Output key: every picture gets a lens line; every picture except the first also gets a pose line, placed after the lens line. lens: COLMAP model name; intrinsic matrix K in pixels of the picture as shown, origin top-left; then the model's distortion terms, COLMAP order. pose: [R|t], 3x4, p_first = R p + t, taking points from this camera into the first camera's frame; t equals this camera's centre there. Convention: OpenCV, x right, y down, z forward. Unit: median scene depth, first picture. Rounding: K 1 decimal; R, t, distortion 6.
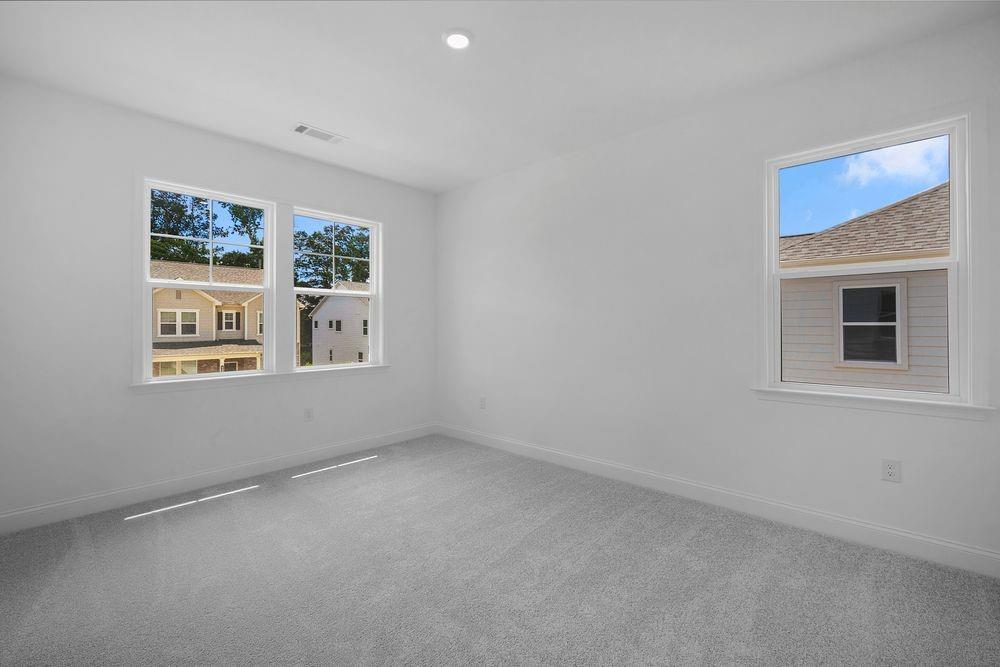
lens RADIAL K [[431.8, 0, 513.9], [0, 431.8, 327.0], [0, 0, 1]] dist [-0.000982, 0.000077]
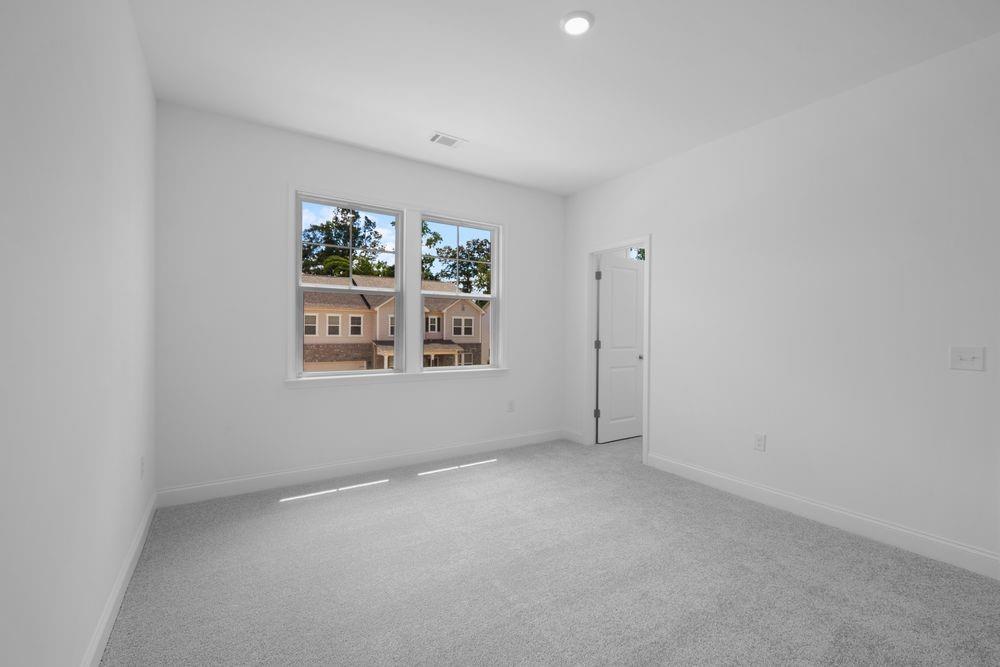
lens RADIAL K [[477.3, 0, 502.5], [0, 477.3, 340.6], [0, 0, 1]] dist [0.020437, 0.000062]
pose [[0.979664, 0.013839, -0.200166, -0.087851], [-0.010269, 0.999769, 0.018864, 0.002372], [0.200381, -0.016425, 0.979580, -0.086450]]
